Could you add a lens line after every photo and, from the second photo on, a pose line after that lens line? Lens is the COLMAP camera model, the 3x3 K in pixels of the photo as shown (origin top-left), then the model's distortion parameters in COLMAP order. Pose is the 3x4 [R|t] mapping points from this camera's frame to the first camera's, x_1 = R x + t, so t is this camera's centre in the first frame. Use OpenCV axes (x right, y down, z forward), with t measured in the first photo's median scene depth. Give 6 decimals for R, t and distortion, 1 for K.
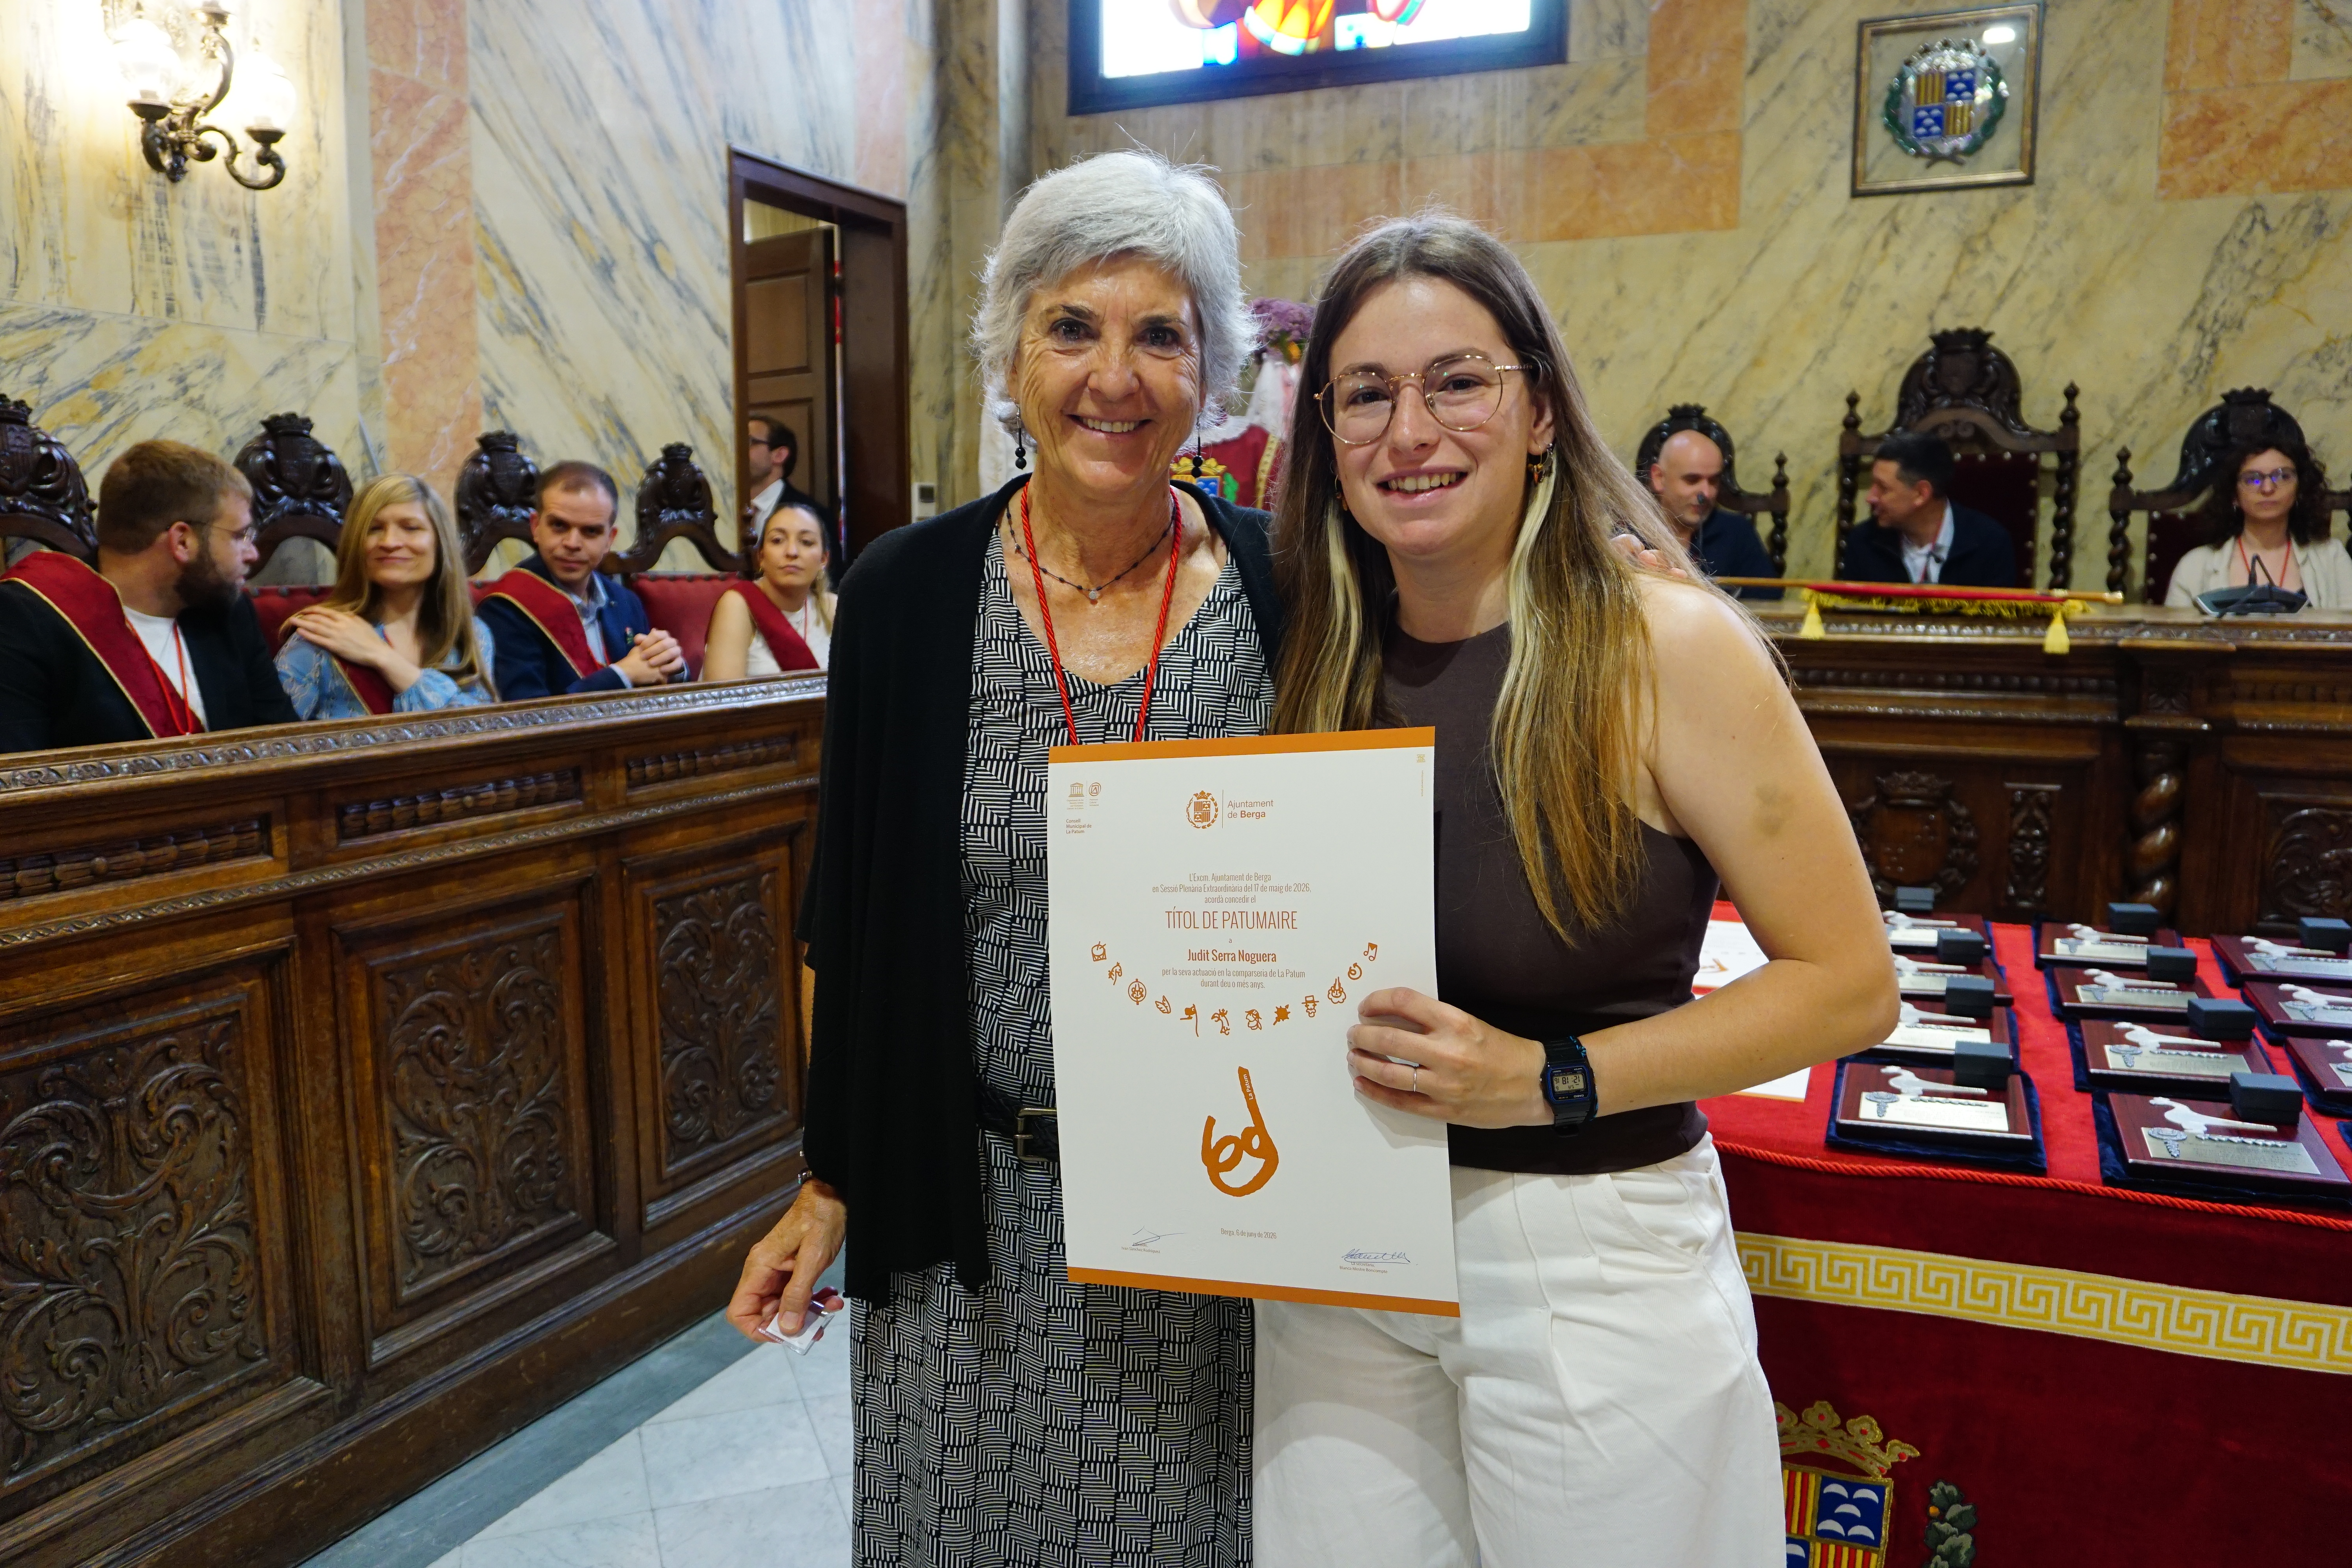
lens RADIAL K [[1725.5, 0, 1151.5], [0, 1725.5, 763.3], [0, 0, 1]] dist [-0.027086, 0.017955]
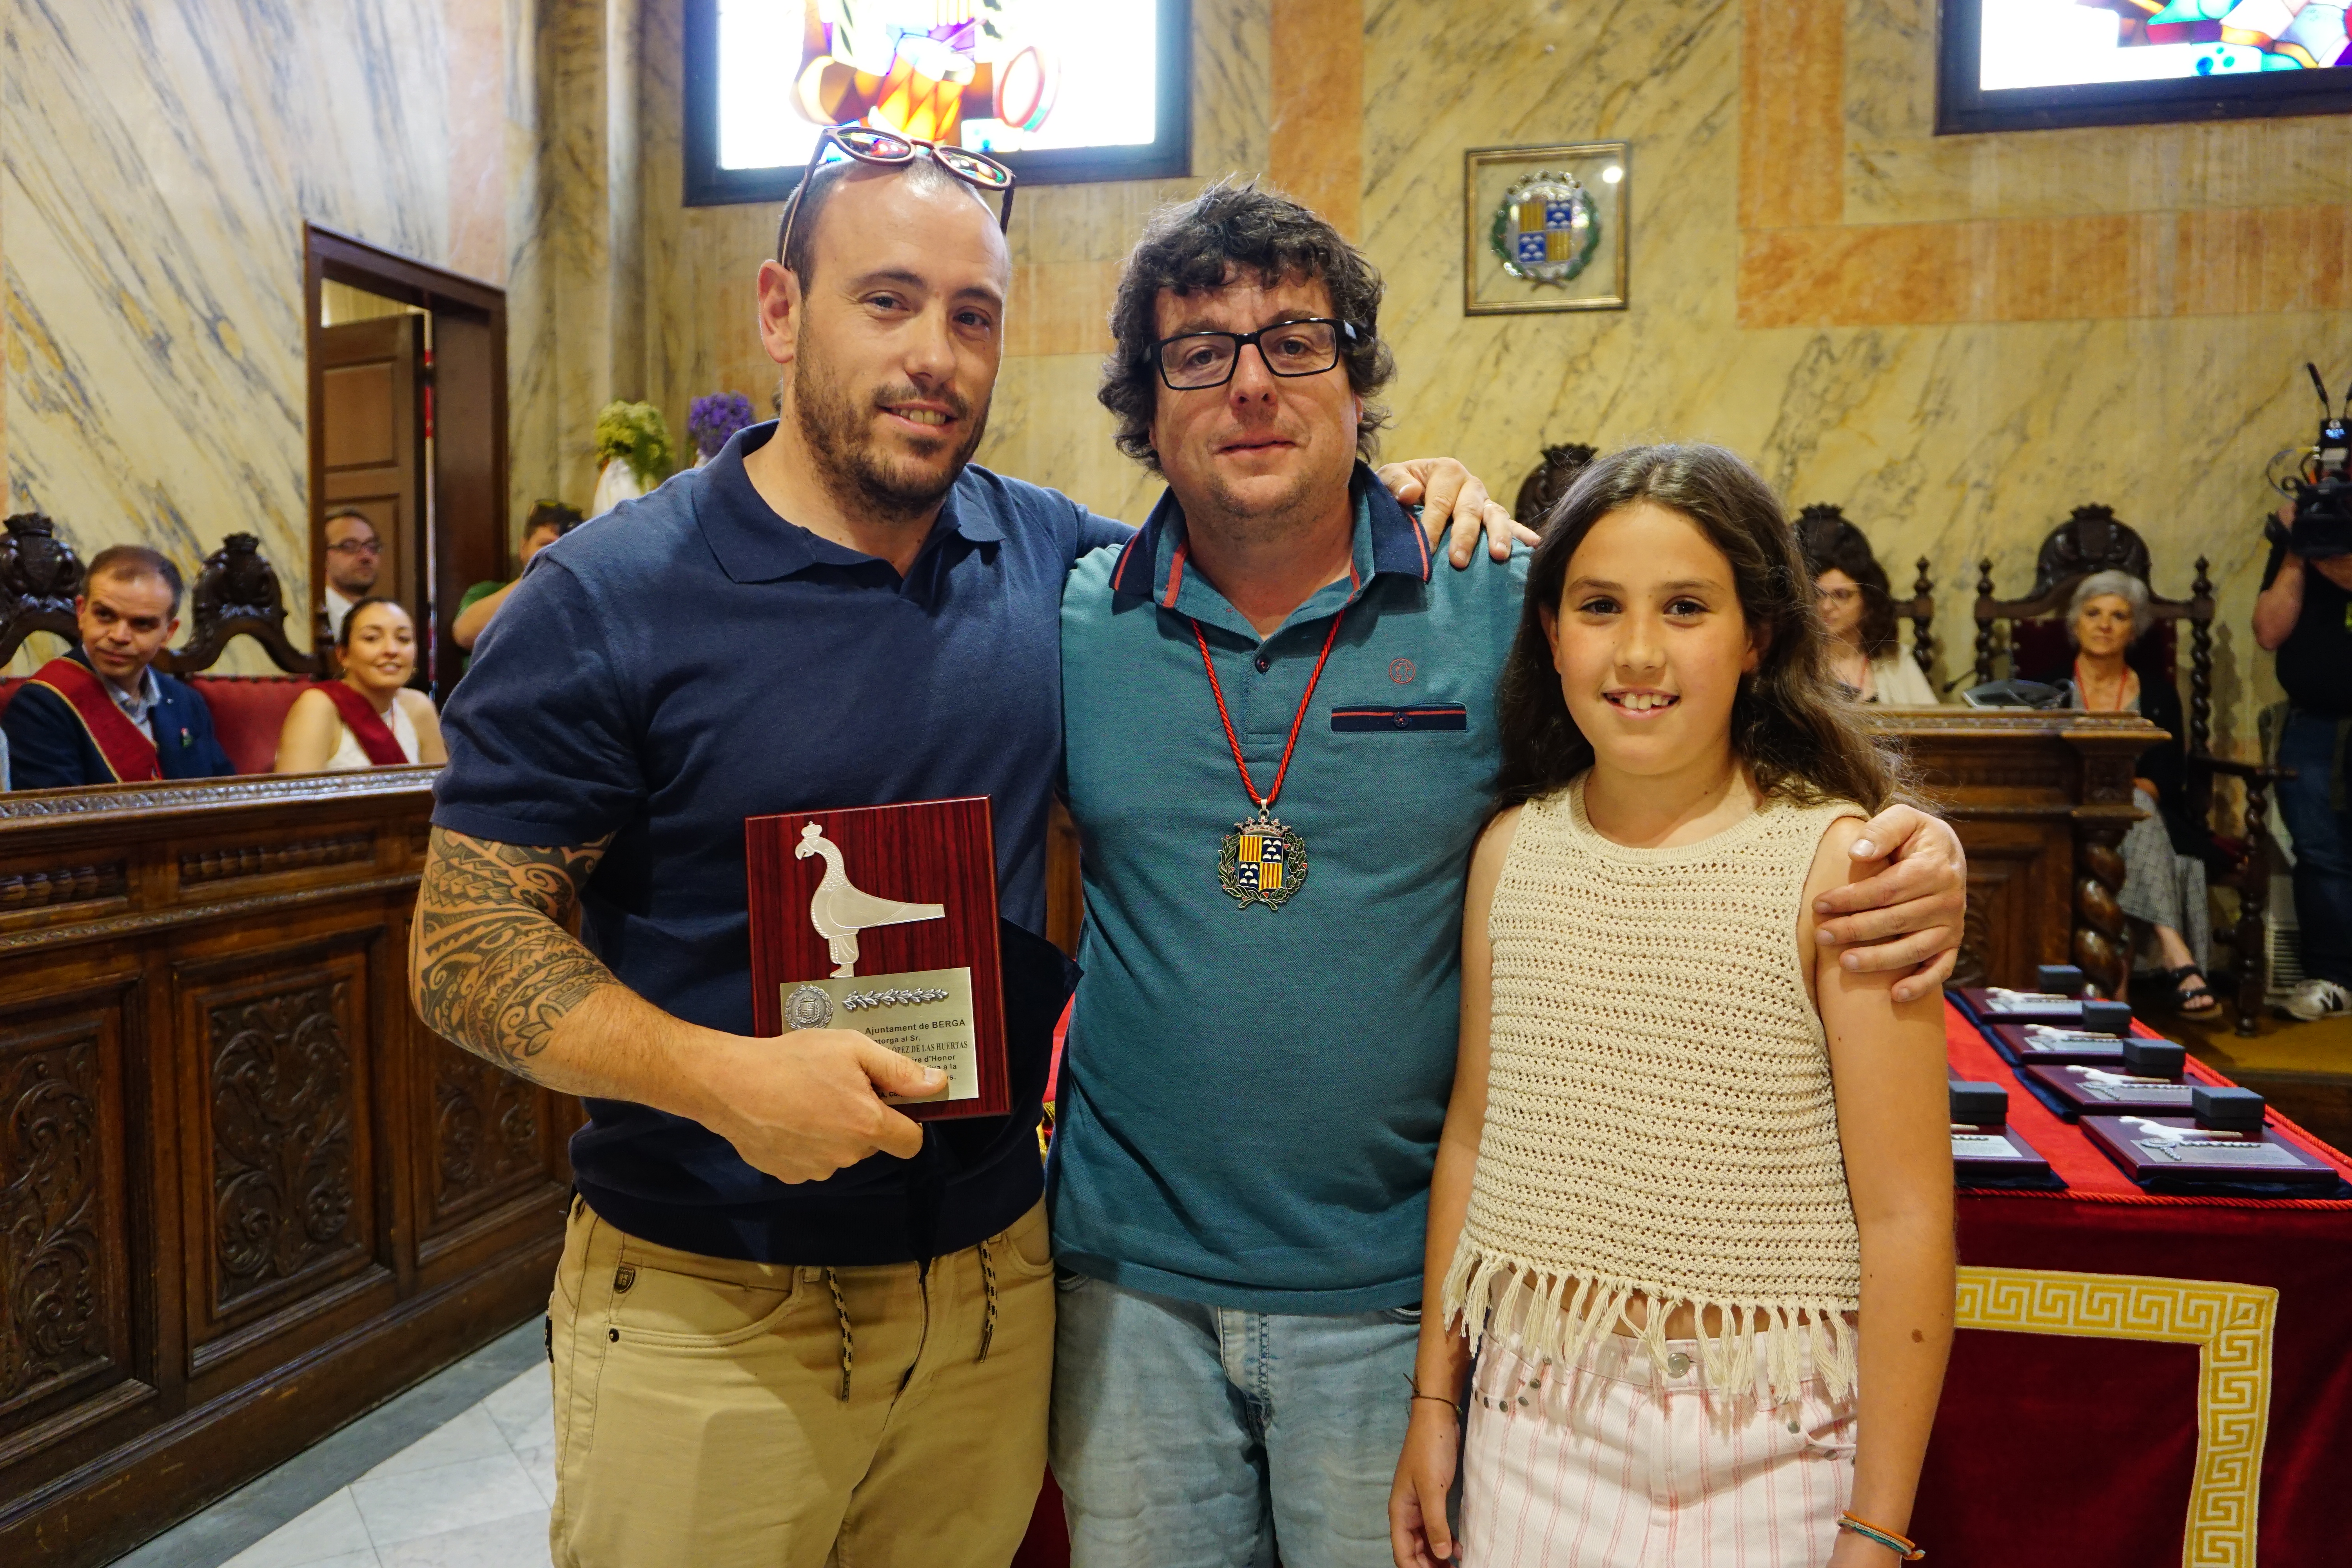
lens RADIAL K [[1937.6, 0, 1176.0], [0, 1937.6, 784.0], [0, 0, 1]] dist [-0.055654, 0.079153]
pose [[0.982346, -0.008495, 0.186879, 0.024735], [0.023768, 0.996540, -0.079644, 0.046931], [-0.185555, 0.082680, 0.979149, -0.096889]]
